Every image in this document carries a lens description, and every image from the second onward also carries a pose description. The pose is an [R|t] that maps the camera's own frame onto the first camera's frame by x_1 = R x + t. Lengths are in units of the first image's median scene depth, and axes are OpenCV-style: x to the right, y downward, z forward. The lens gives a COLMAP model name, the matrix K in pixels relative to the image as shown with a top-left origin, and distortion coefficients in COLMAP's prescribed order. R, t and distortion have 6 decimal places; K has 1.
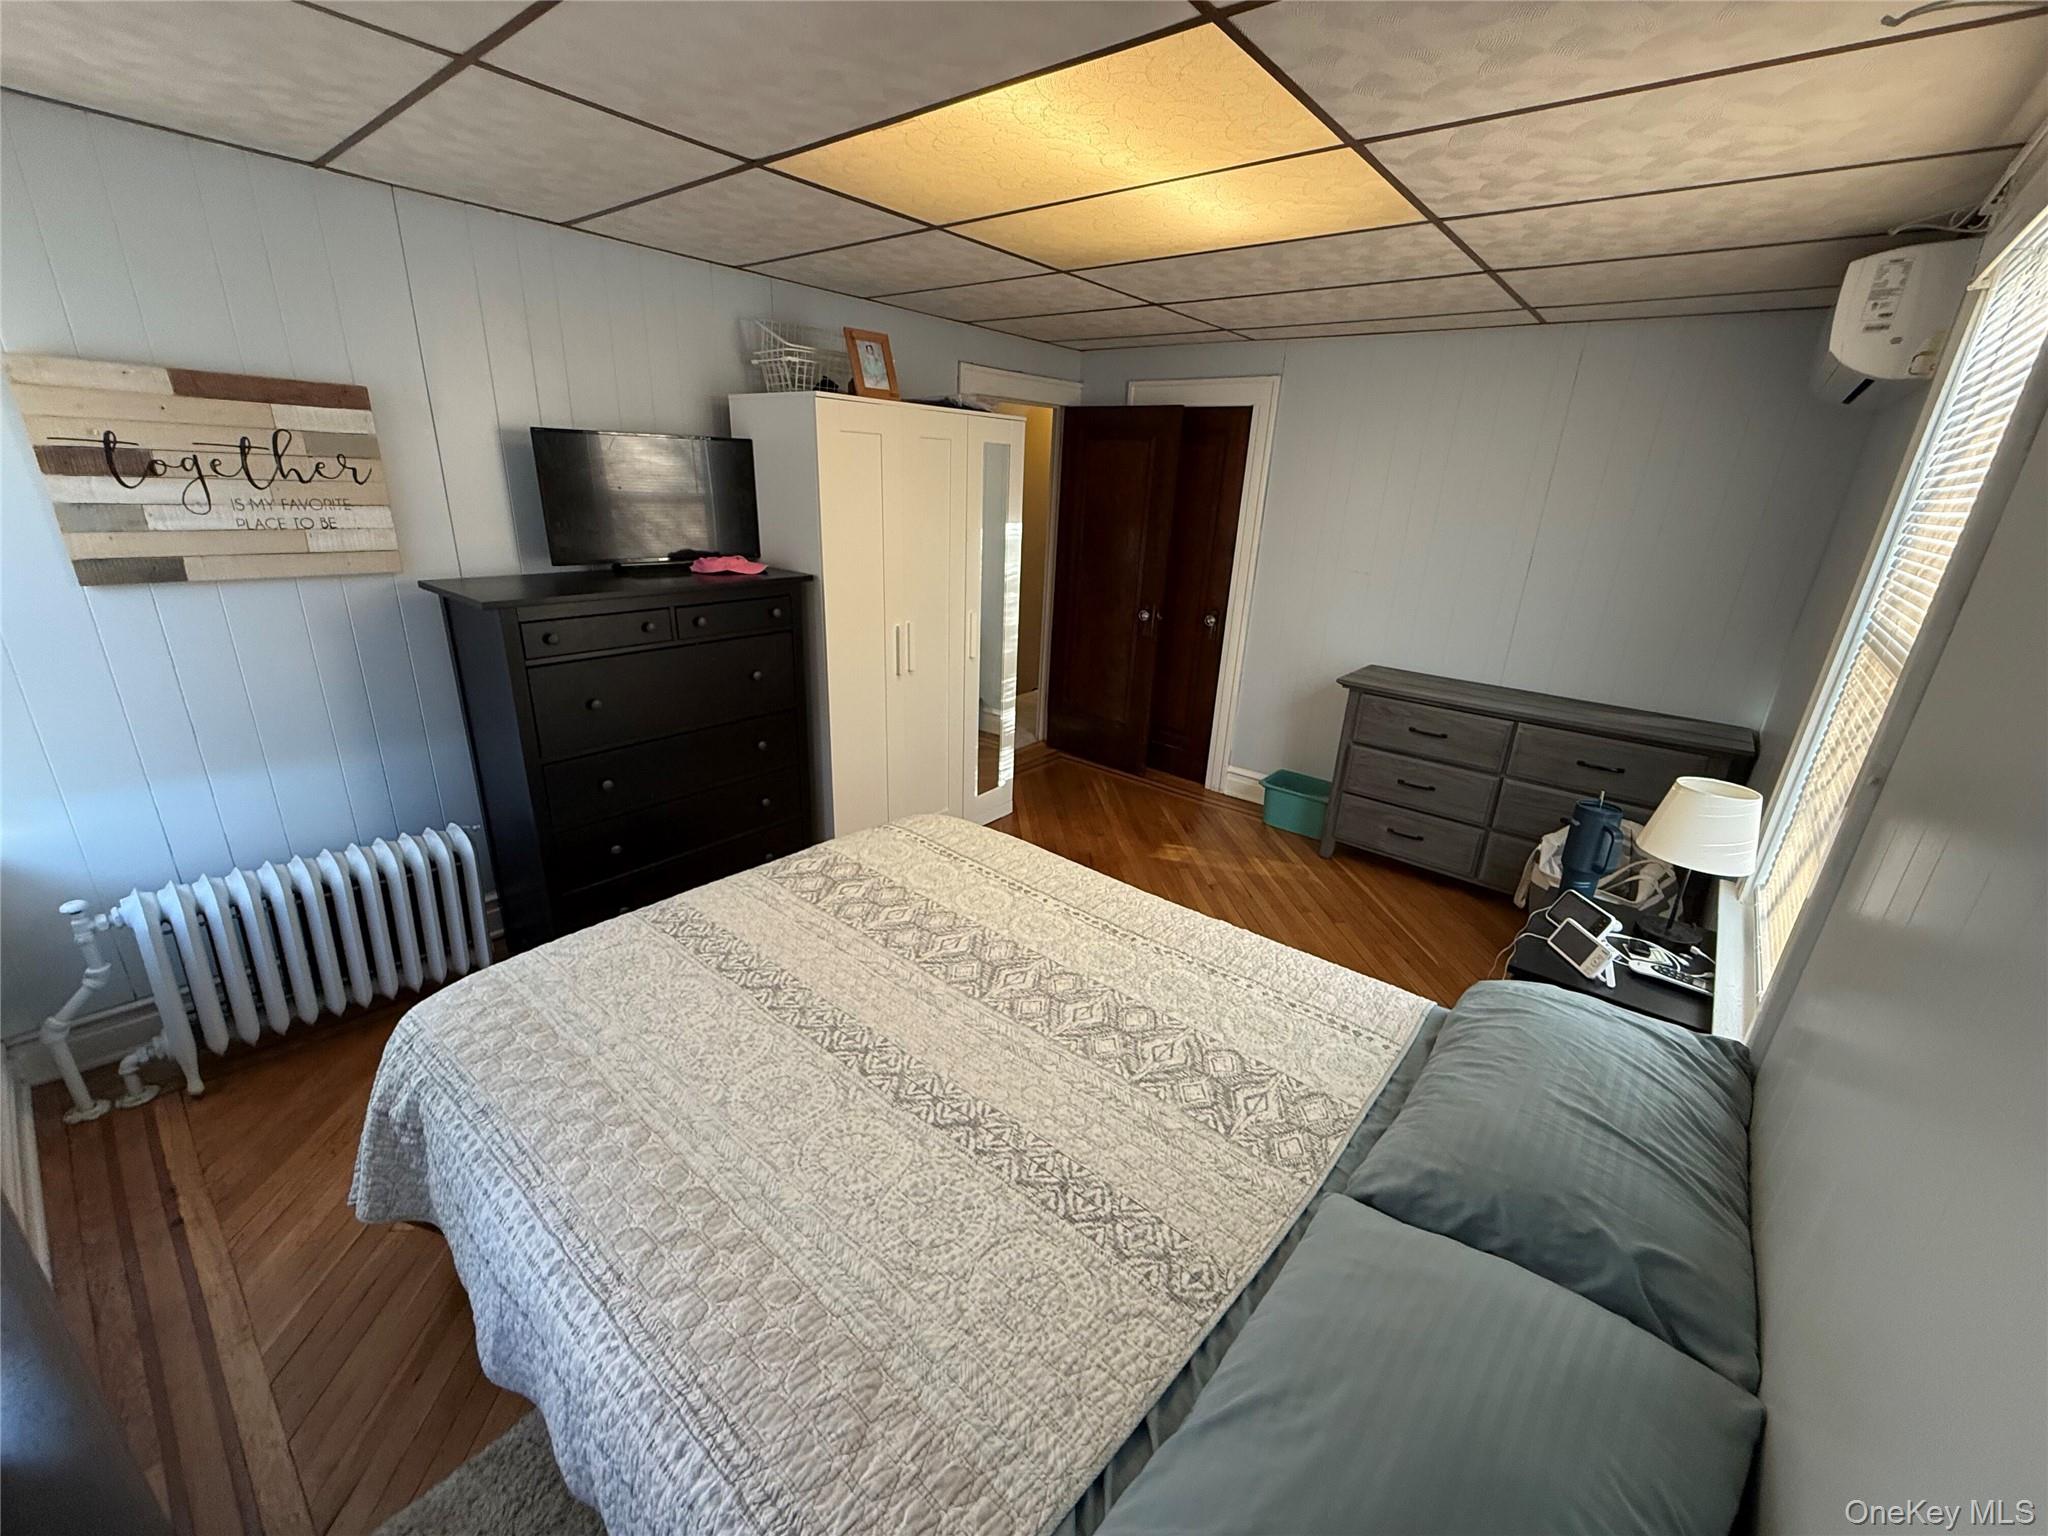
lens RADIAL K [[812.1, 0, 1022.9], [0, 812.1, 772.7], [0, 0, 1]] dist [-0.000743, -0.000159]
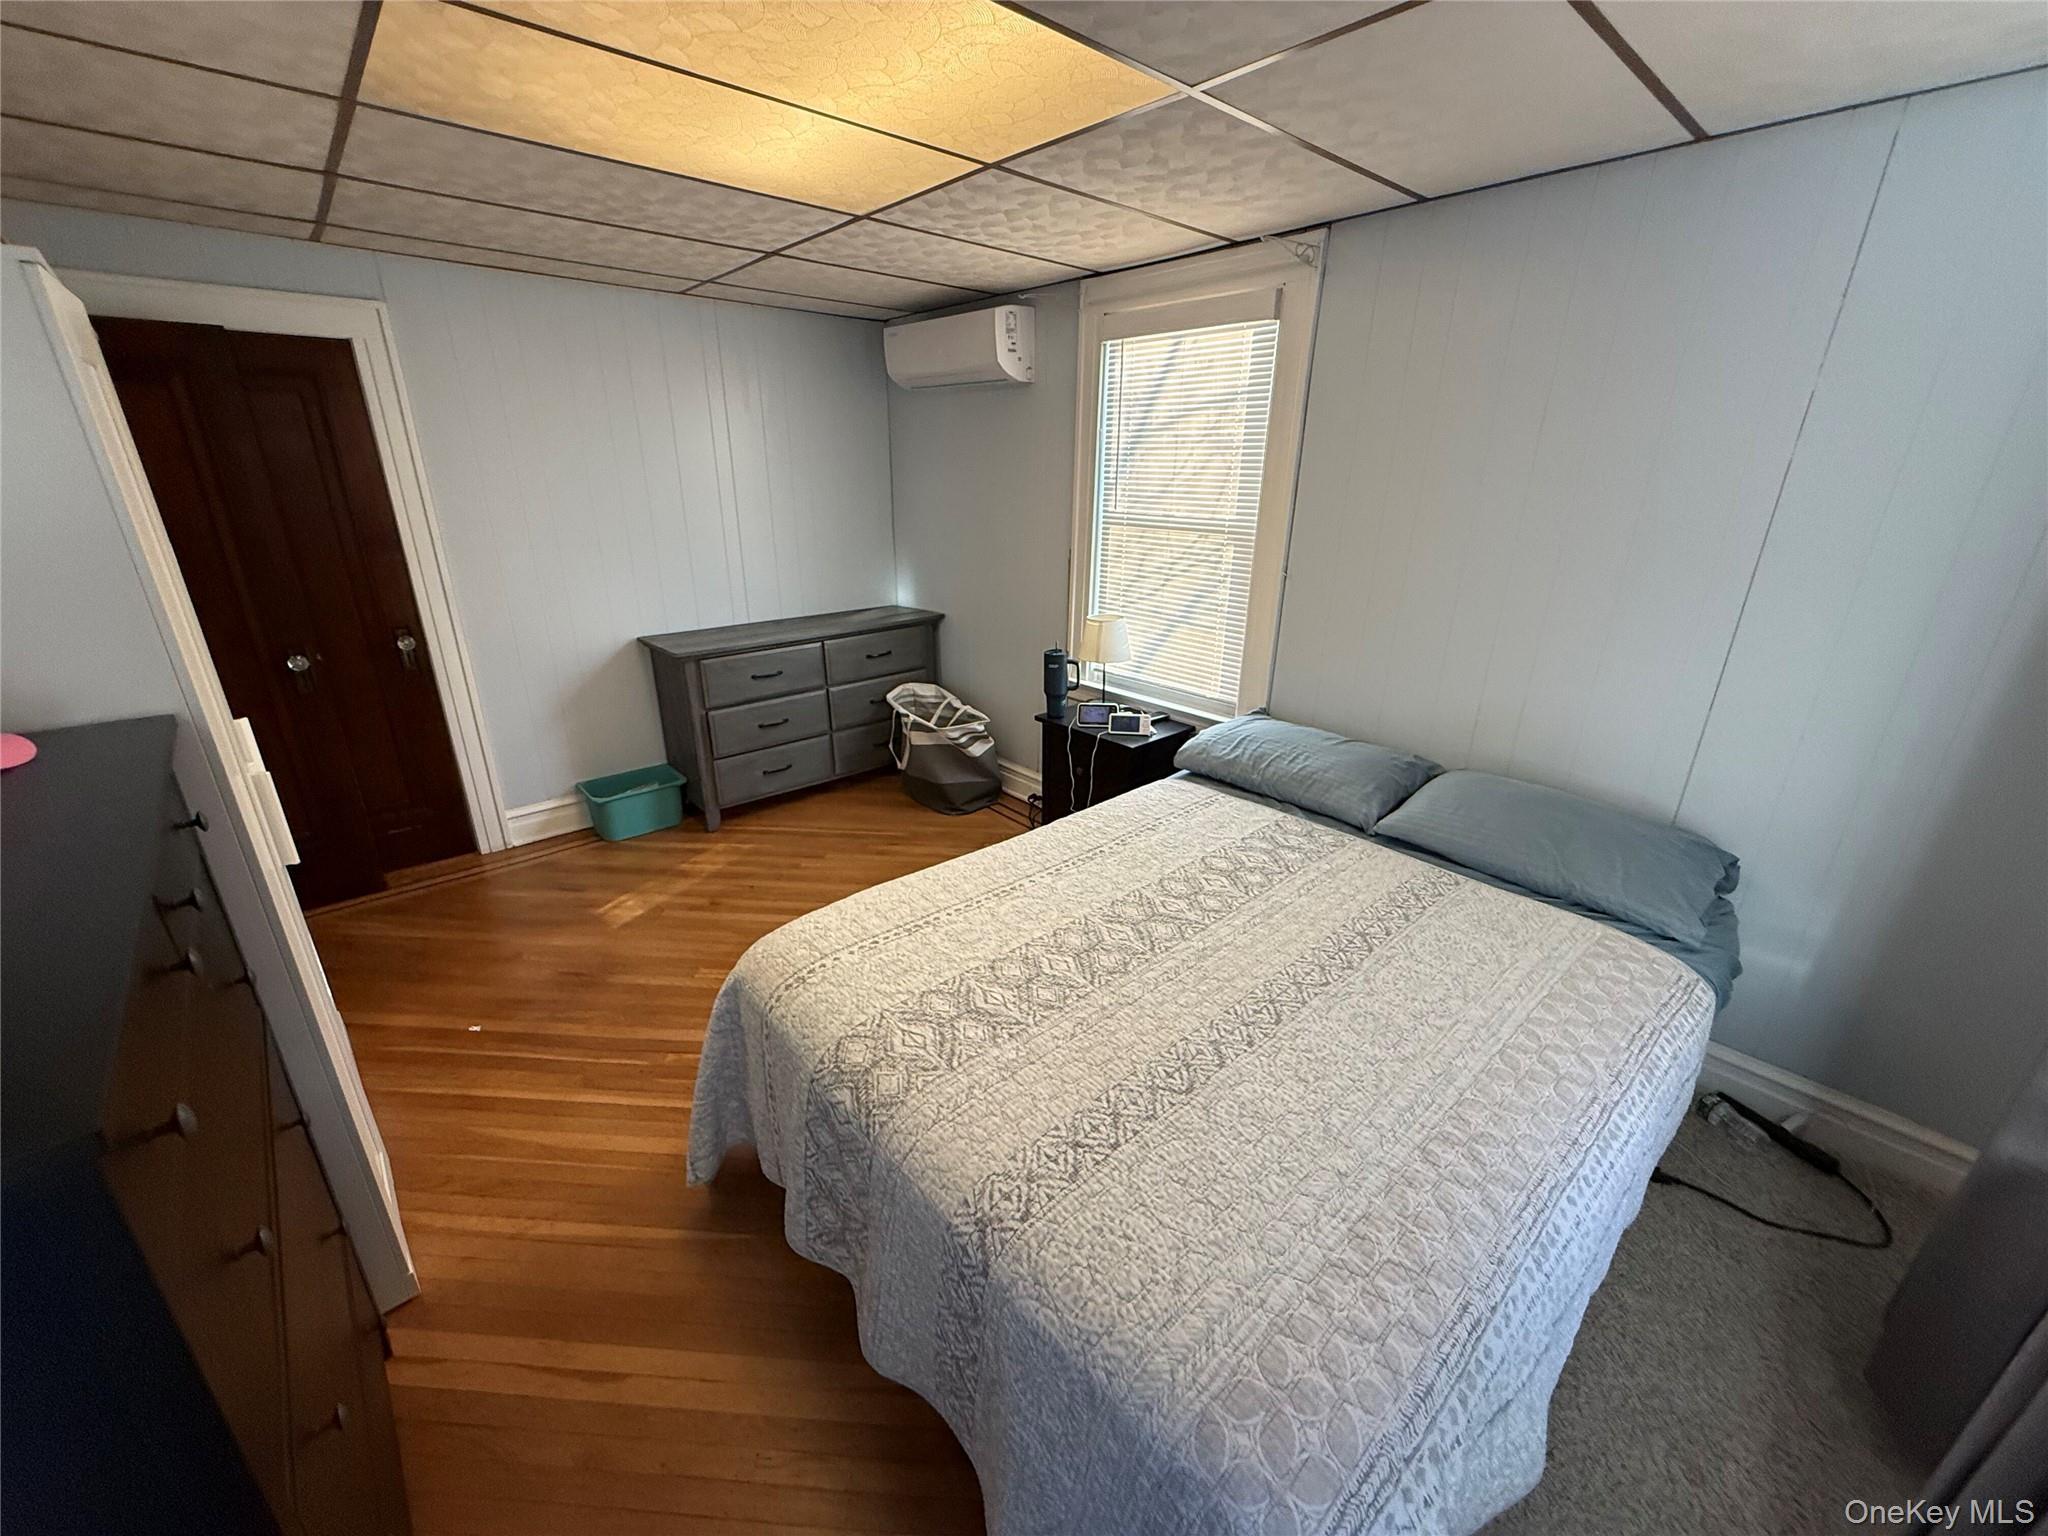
lens RADIAL K [[812.1, 0, 1019.0], [0, 812.1, 771.0], [0, 0, 1]] dist [-0.000743, -0.000159]
pose [[0.149033, -0.391914, 0.907850, -0.493152], [0.337492, 0.883134, 0.325842, -0.175256], [-0.929456, 0.257831, 0.263885, 0.422873]]
